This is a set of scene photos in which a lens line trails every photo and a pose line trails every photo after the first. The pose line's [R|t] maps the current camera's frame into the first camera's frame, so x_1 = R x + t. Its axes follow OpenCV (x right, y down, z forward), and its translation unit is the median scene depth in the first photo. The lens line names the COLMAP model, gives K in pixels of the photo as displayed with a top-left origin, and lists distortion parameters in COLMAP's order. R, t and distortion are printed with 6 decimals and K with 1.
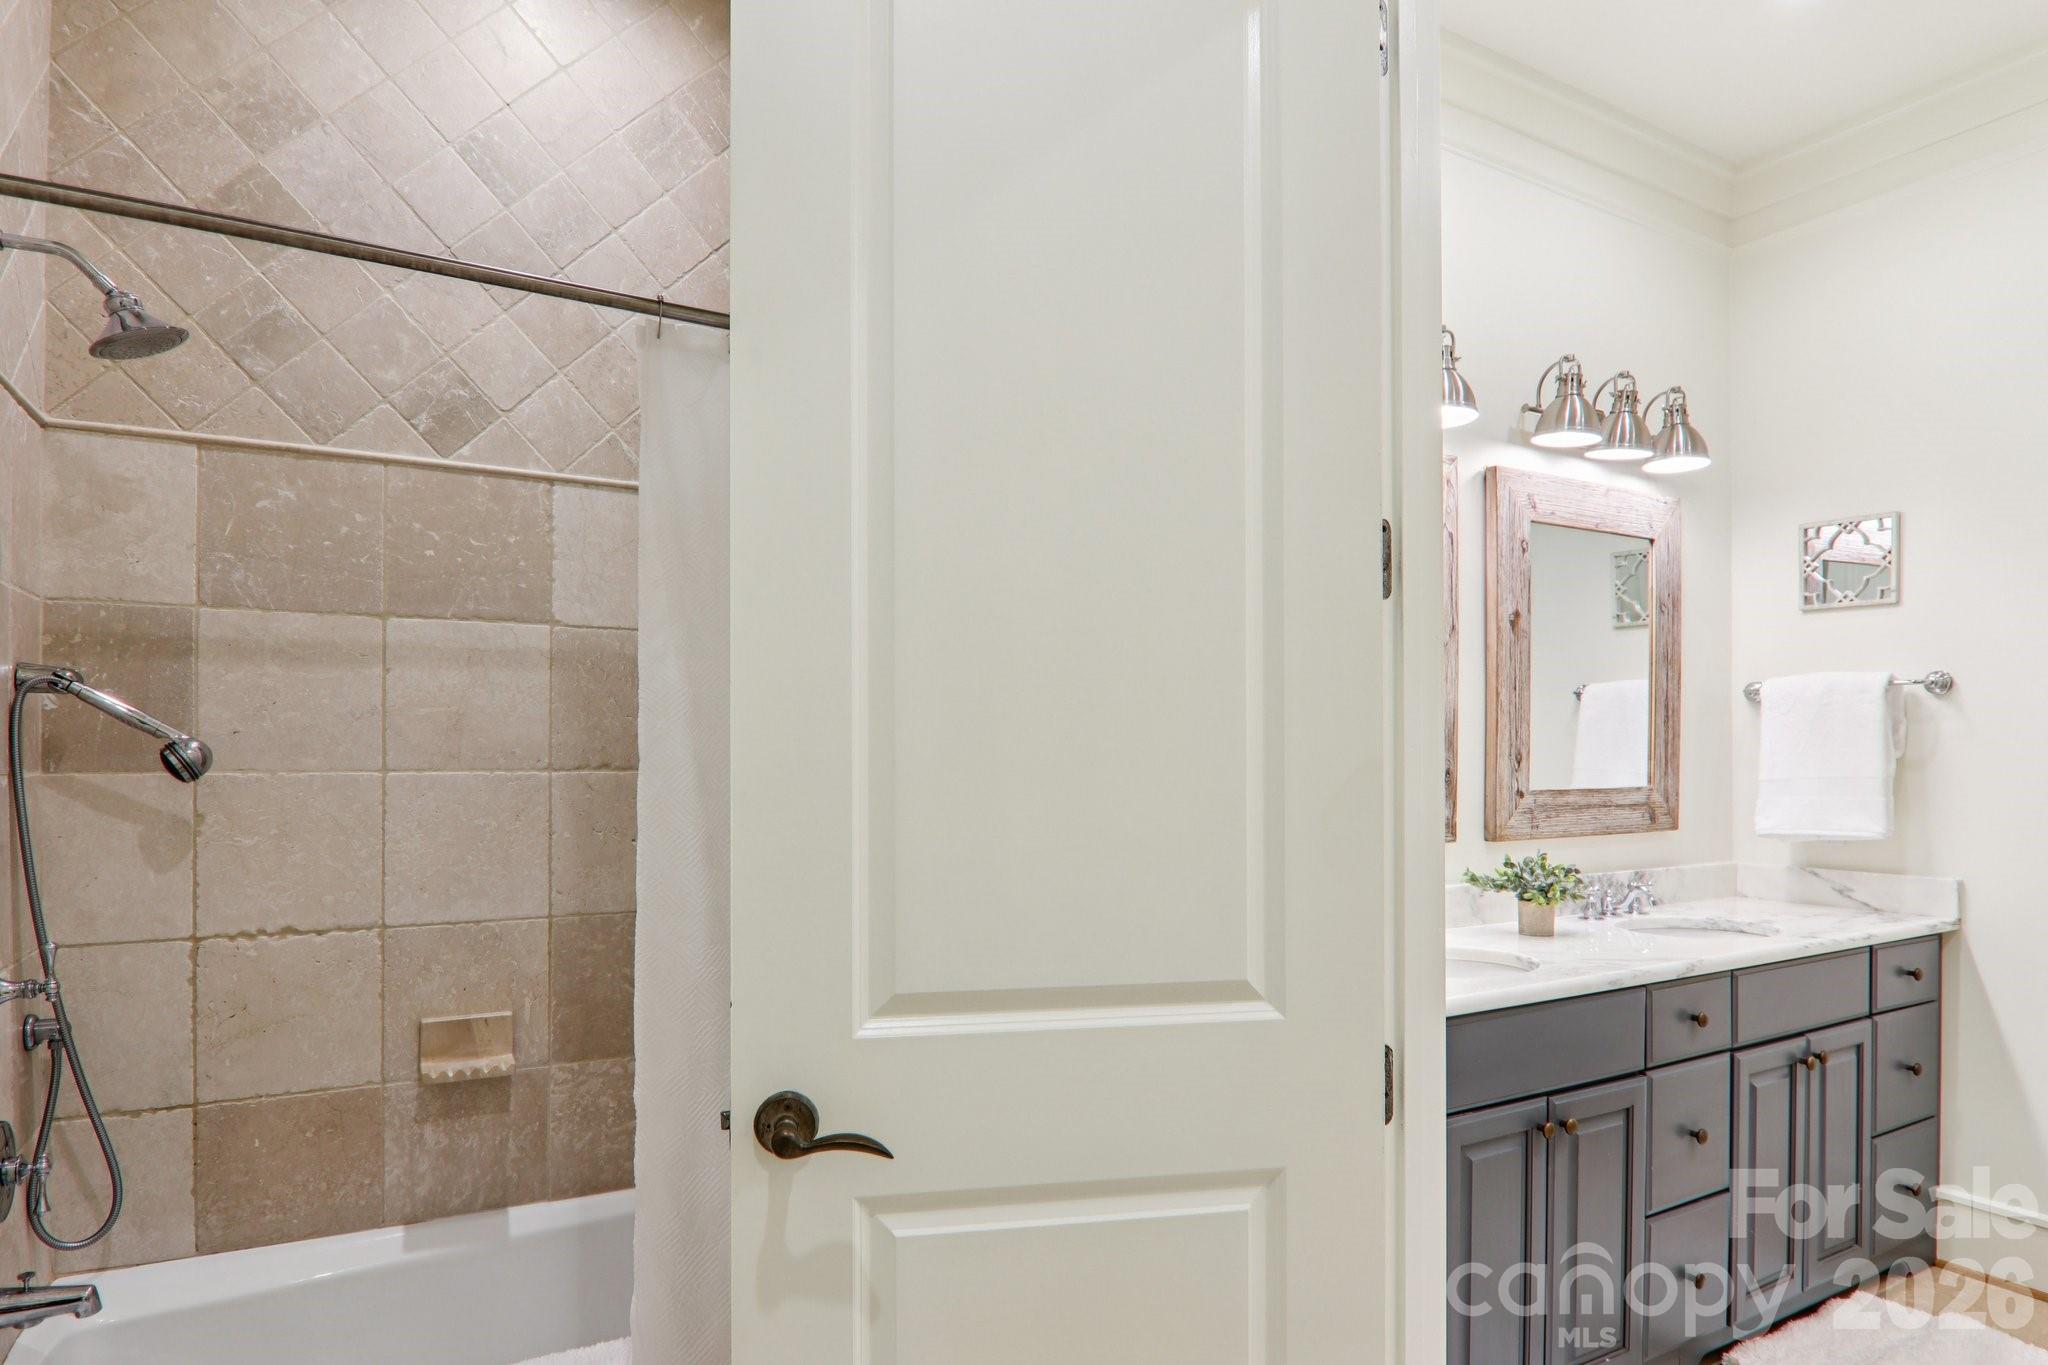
lens RADIAL K [[1150.9, 0, 965.6], [0, 1150.9, 744.6], [0, 0, 1]] dist [-0.006862, -0.004352]
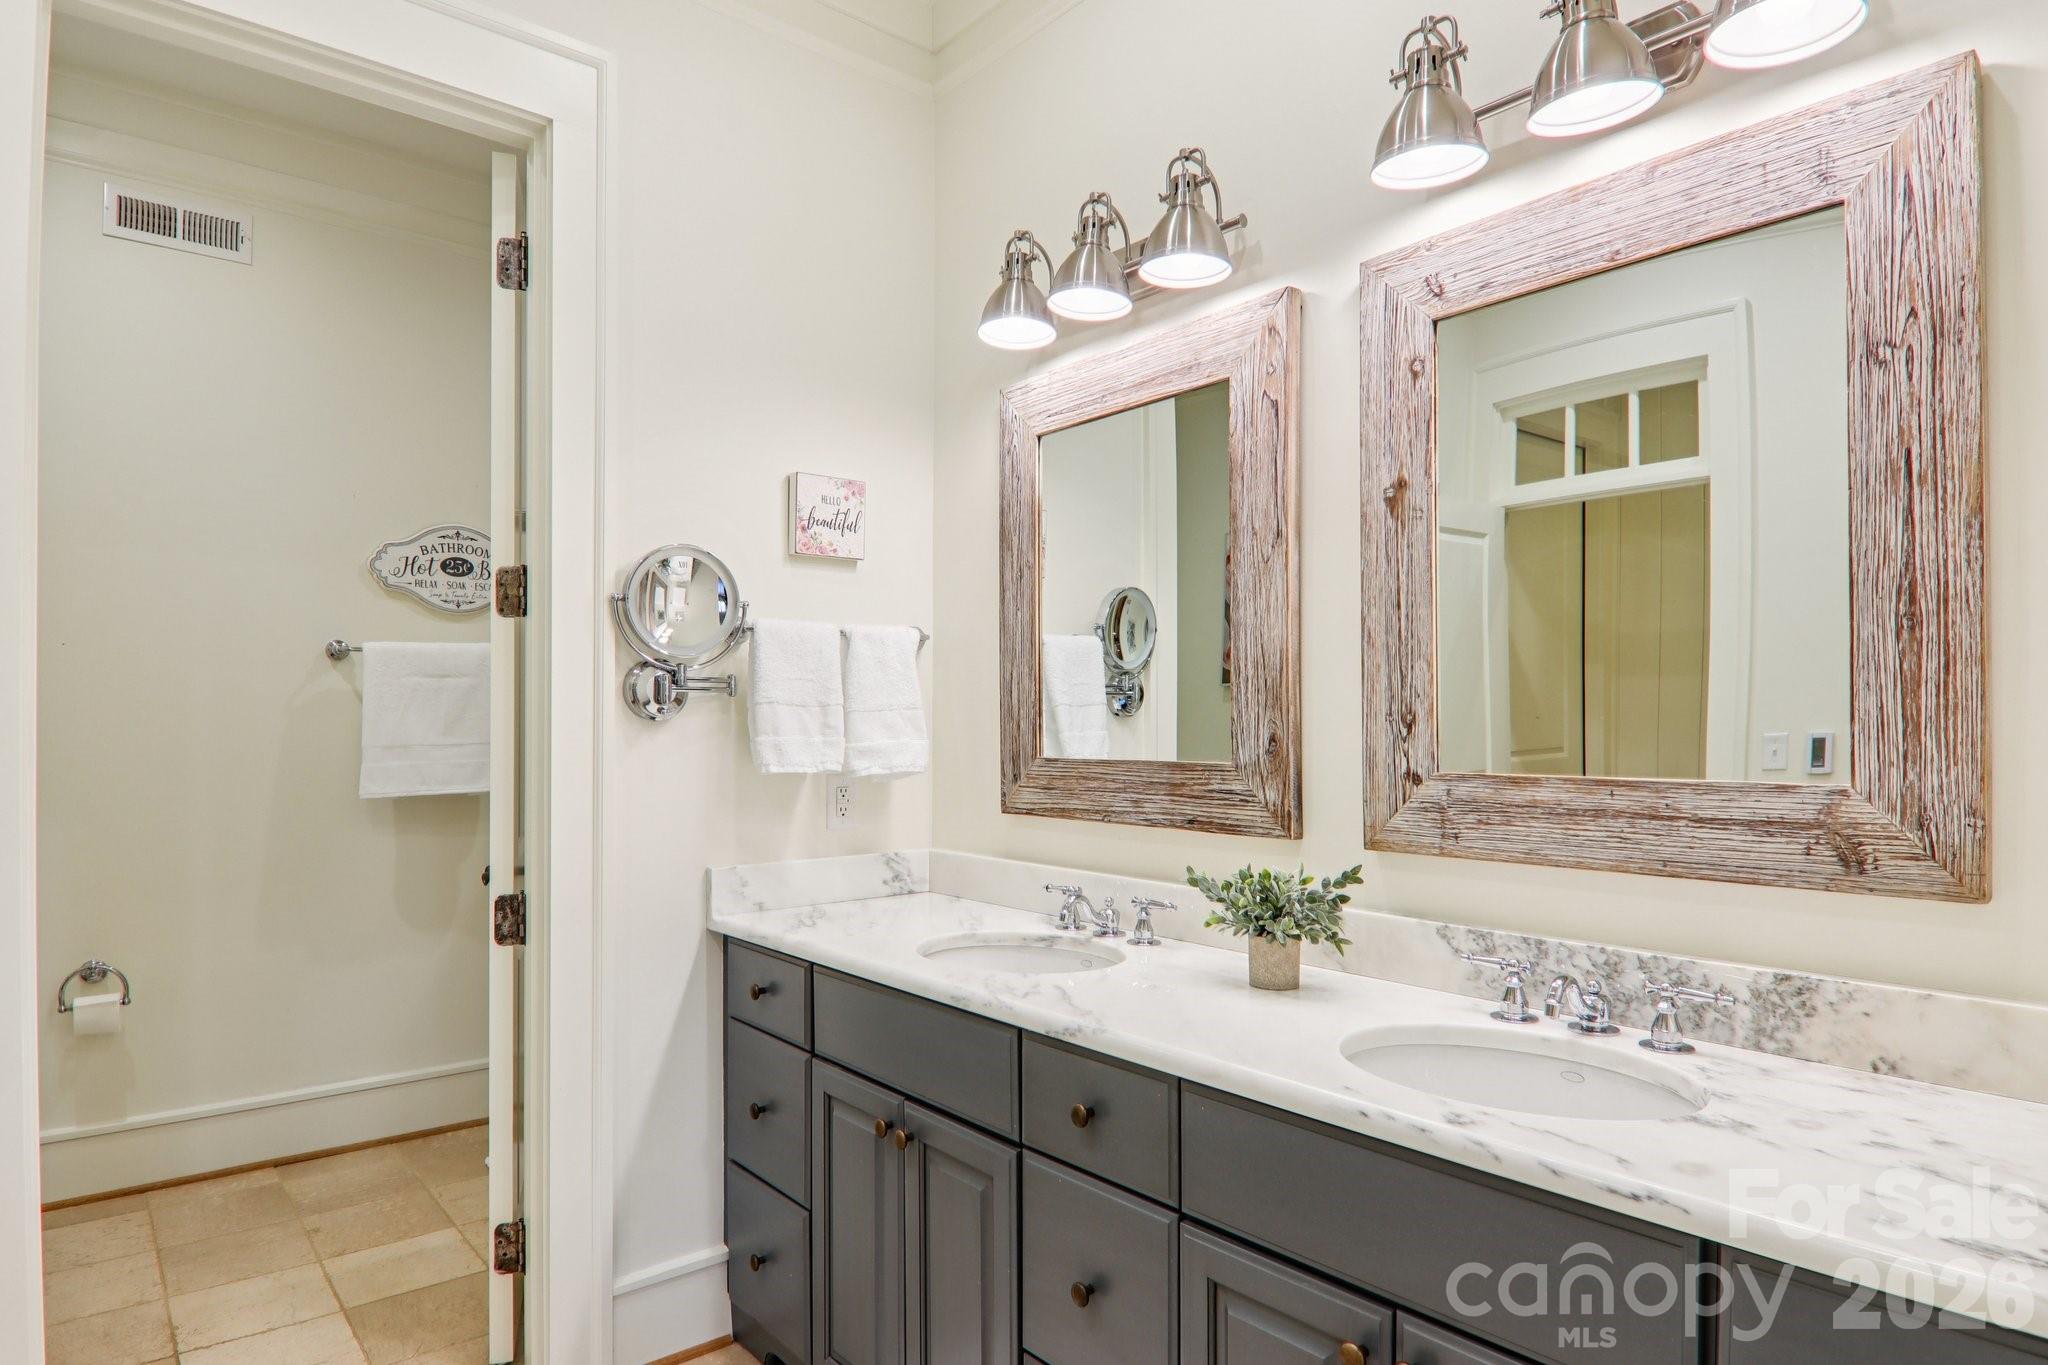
lens RADIAL K [[1150.9, 0, 1018.6], [0, 1150.9, 699.3], [0, 0, 1]] dist [-0.006862, -0.004352]
pose [[0.197269, -0.015969, -0.980219, 1.025615], [0.012503, 0.999827, -0.013773, 0.007128], [0.980270, -0.009538, 0.197434, 0.666772]]
